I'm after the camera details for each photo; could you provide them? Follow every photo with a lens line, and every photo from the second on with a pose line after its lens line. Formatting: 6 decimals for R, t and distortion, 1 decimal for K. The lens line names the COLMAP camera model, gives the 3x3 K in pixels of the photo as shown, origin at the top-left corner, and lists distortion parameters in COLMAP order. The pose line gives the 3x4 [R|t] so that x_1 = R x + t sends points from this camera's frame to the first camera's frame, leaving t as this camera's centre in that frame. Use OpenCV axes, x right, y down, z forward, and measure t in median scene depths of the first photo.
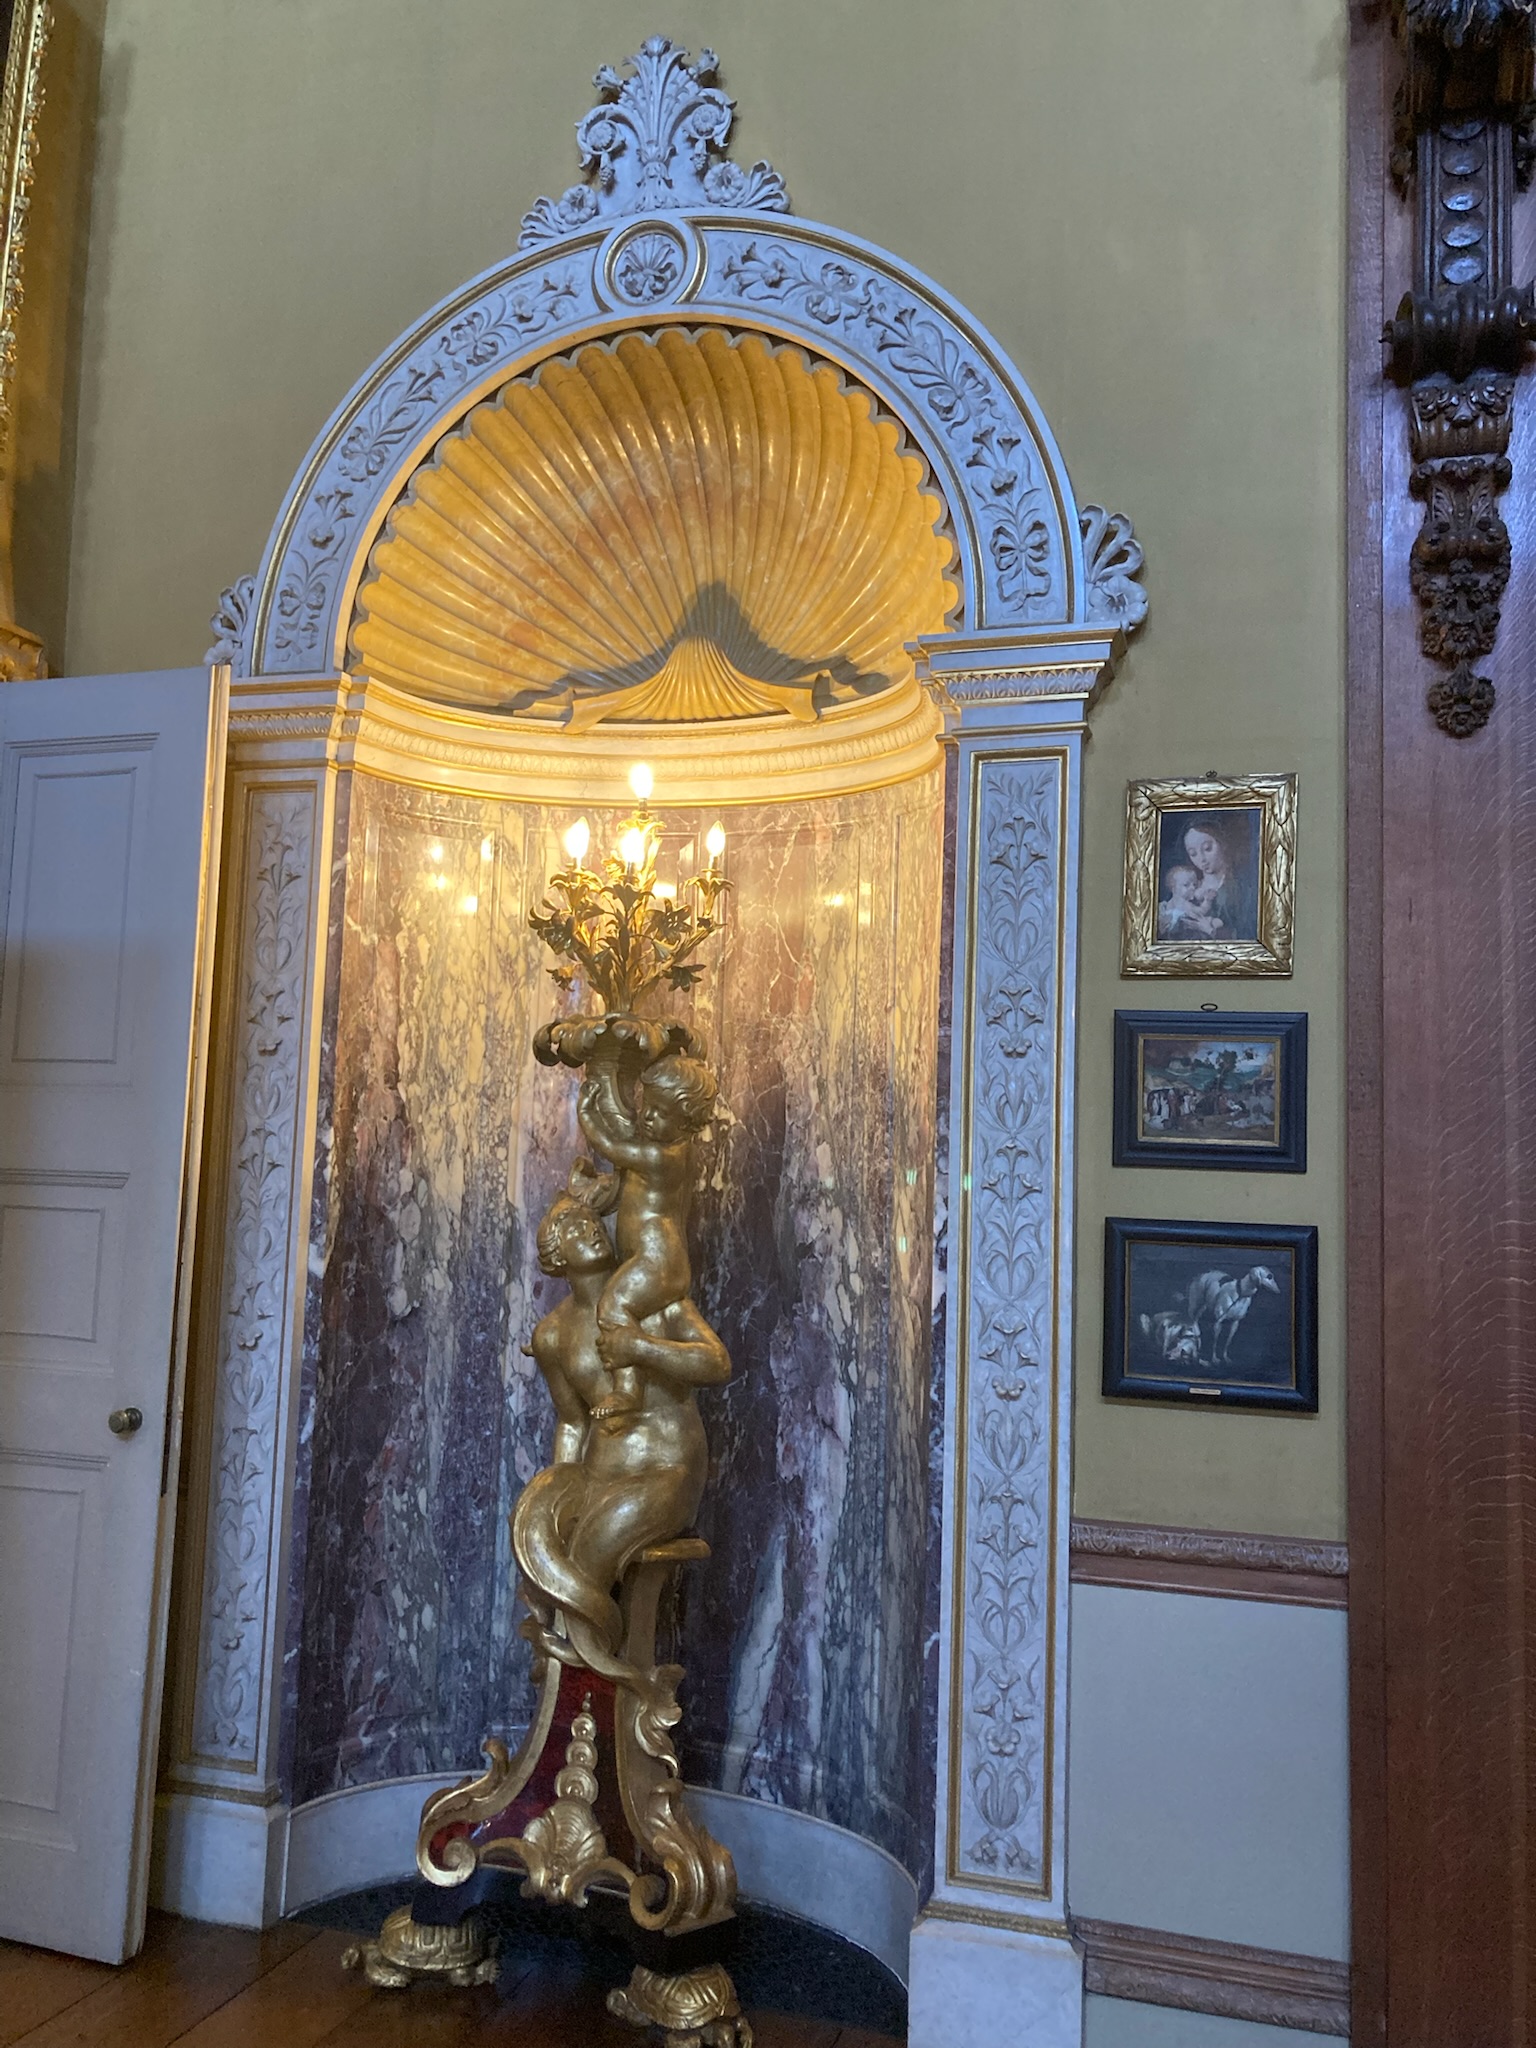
lens RADIAL K [[1732.3, 0, 821.0], [0, 1732.3, 1007.2], [0, 0, 1]] dist [0.072205, -0.087999]
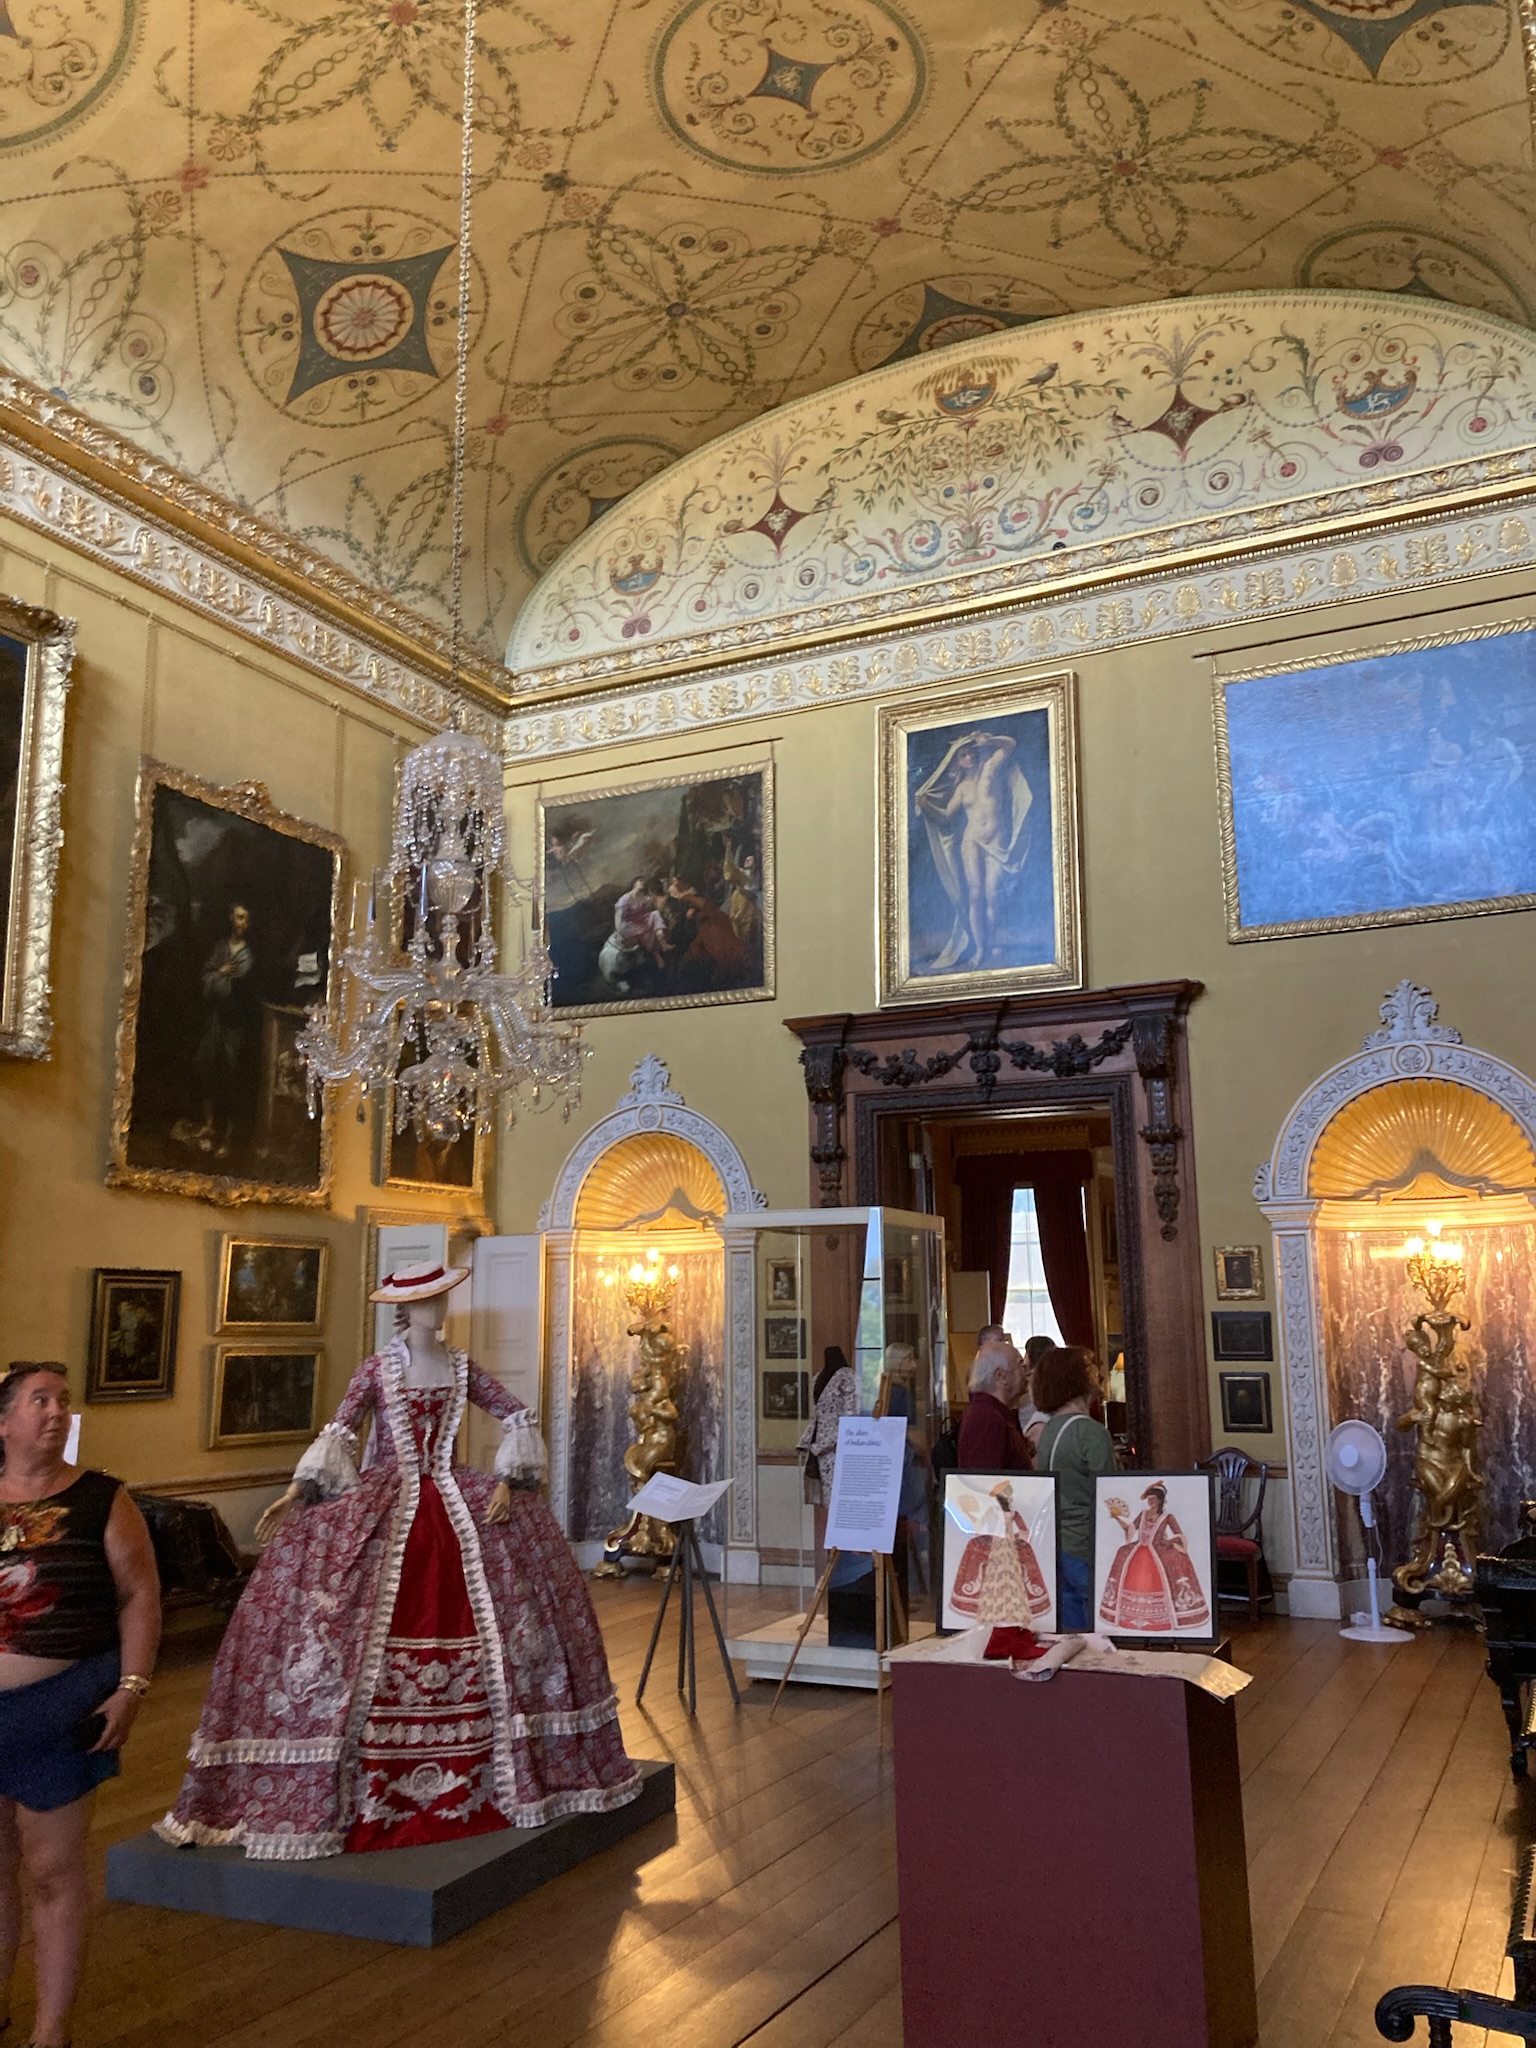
lens RADIAL K [[1654.4, 0, 768.0], [0, 1654.4, 1024.0], [0, 0, 1]] dist [0.097809, -0.278298]
pose [[0.982407, -0.071683, -0.172446, 0.749133], [0.055295, 0.993646, -0.098028, -0.252120], [0.178377, 0.086768, 0.980129, -2.355970]]
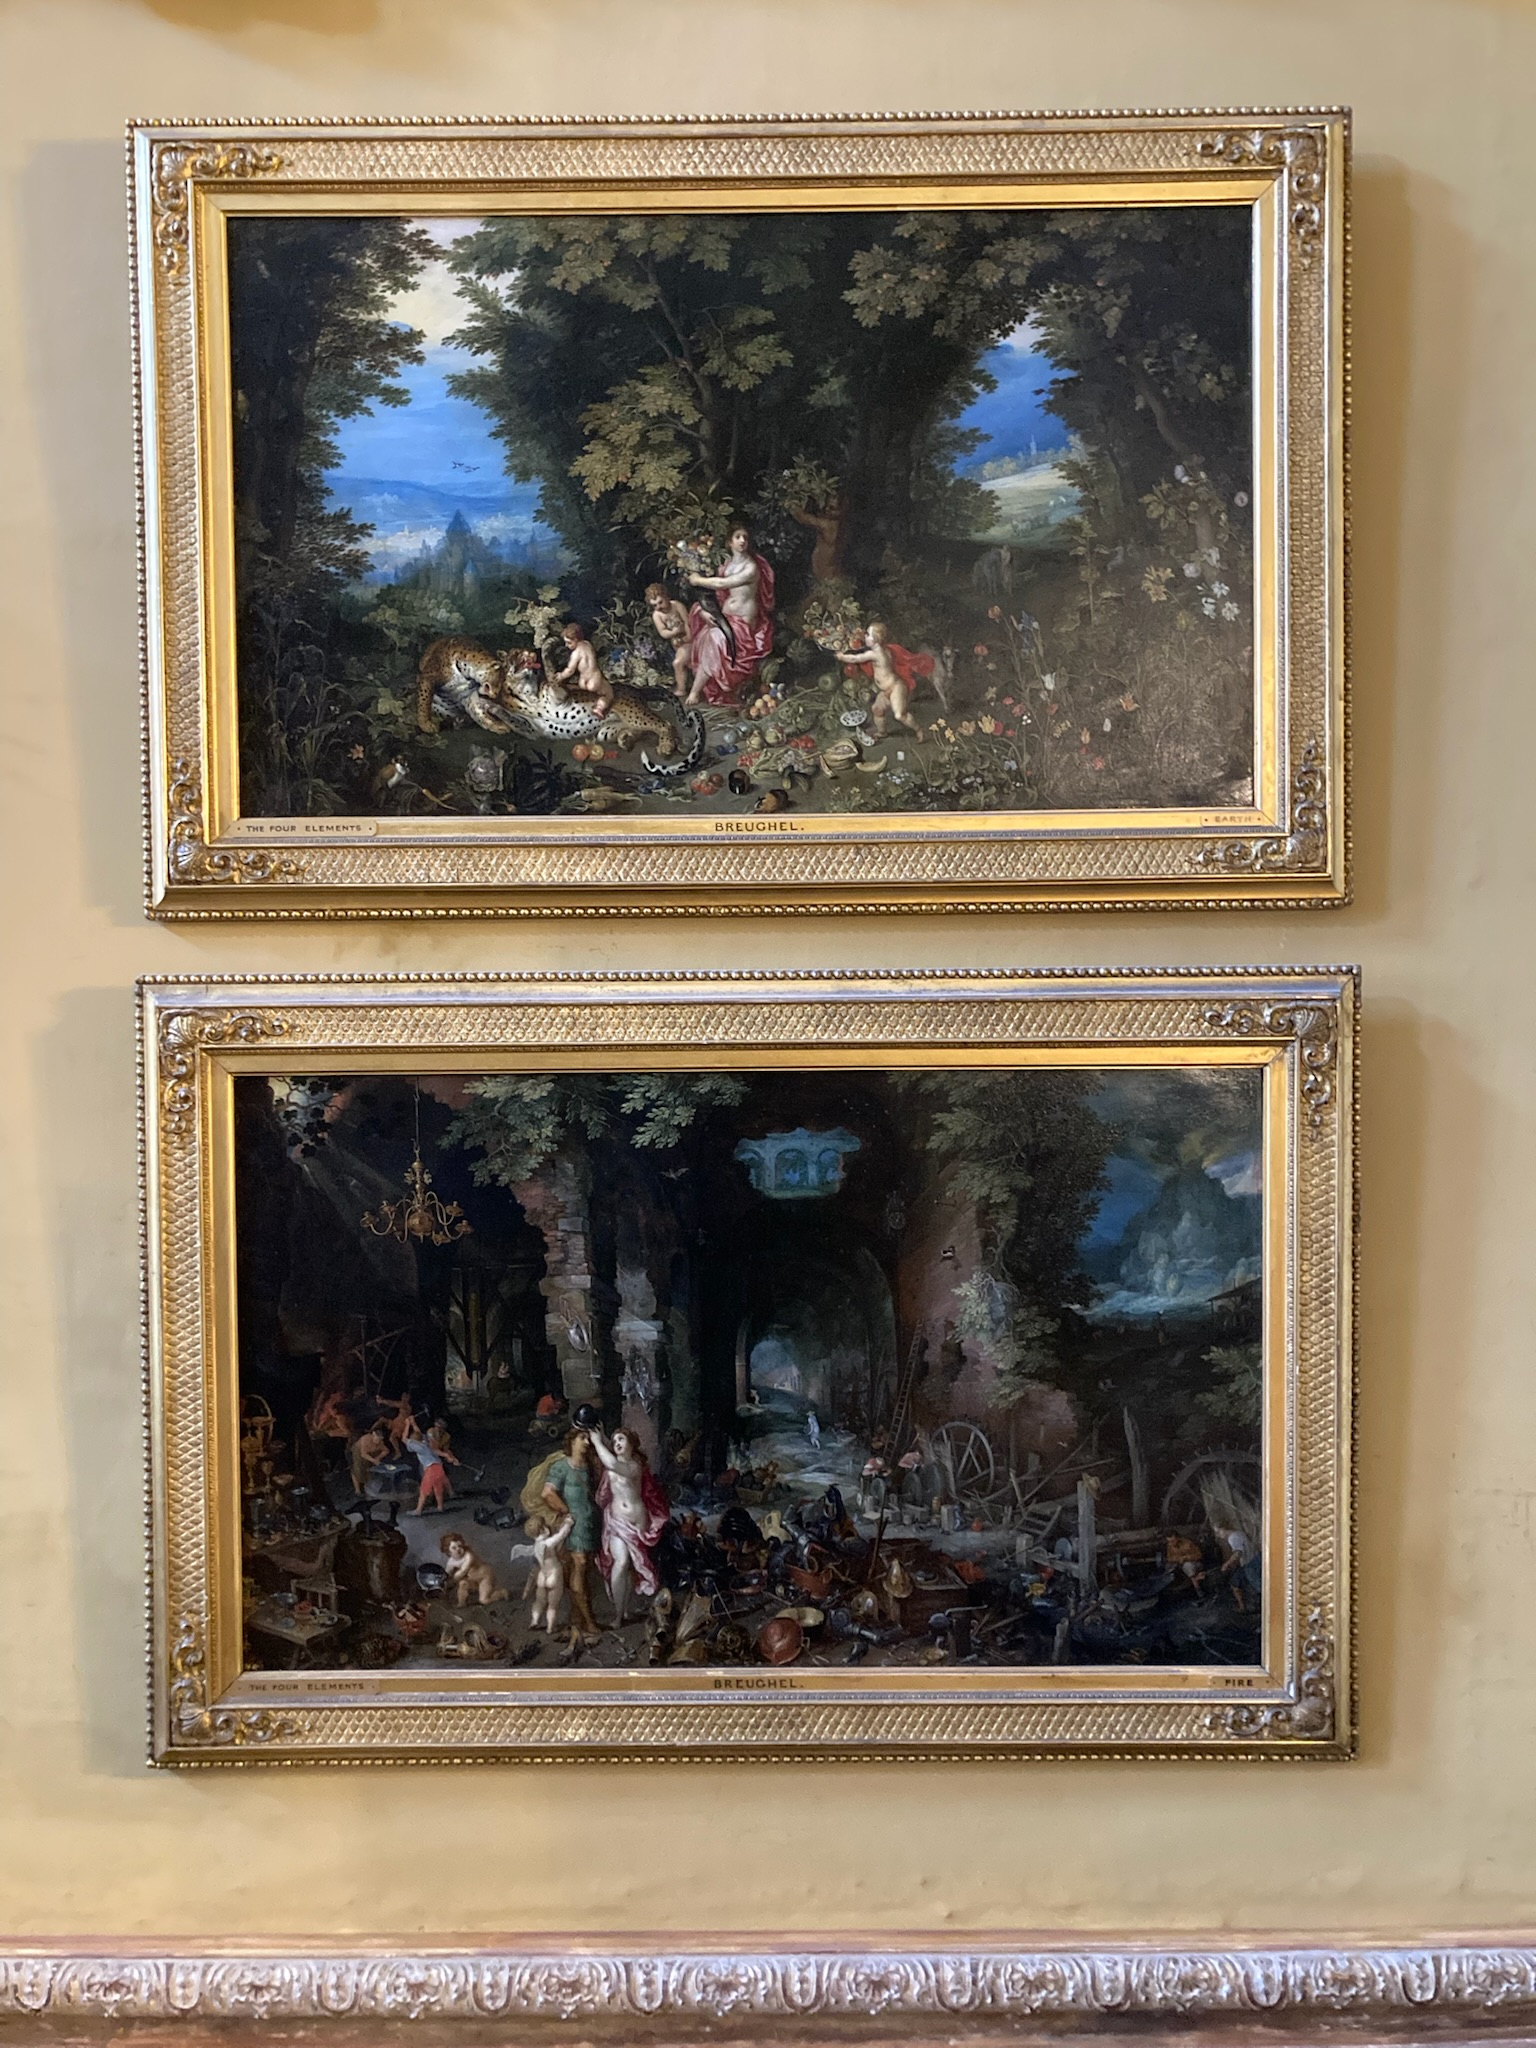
lens RADIAL K [[1684.6, 0, 768.0], [0, 1684.6, 1024.0], [0, 0, 1]] dist [0.000947, 0.049649]
pose [[0.275540, -0.051311, -0.959919, -0.285106], [0.110141, 0.993683, -0.021501, -0.013019], [0.954959, -0.099802, 0.279451, 0.283534]]
